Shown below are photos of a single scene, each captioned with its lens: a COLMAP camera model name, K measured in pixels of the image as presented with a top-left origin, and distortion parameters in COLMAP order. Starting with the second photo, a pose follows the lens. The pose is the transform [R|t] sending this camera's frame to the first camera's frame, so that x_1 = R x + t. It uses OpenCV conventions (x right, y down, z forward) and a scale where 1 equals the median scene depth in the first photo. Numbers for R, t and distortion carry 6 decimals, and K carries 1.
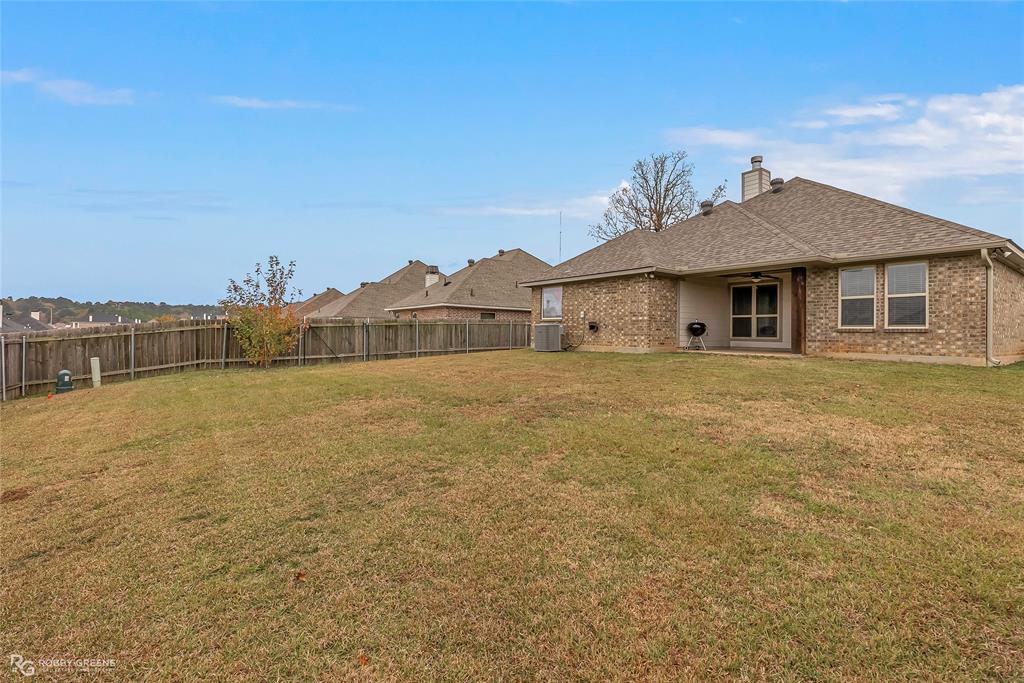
lens RADIAL K [[469.9, 0, 510.6], [0, 469.9, 334.3], [0, 0, 1]] dist [-0.005002, 0.001705]
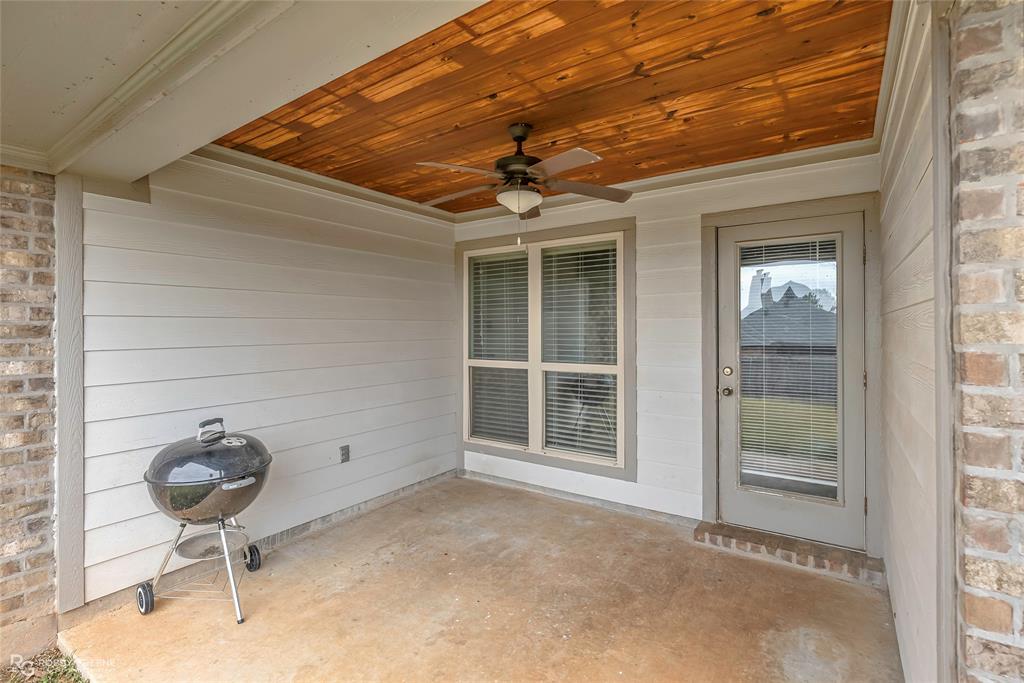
lens RADIAL K [[469.9, 0, 514.3], [0, 469.9, 336.3], [0, 0, 1]] dist [-0.005002, 0.001705]
pose [[0.930171, -0.013859, 0.366866, 0.394573], [0.012269, 0.999903, 0.006666, -0.055347], [-0.366923, -0.001700, 0.930250, 0.728314]]
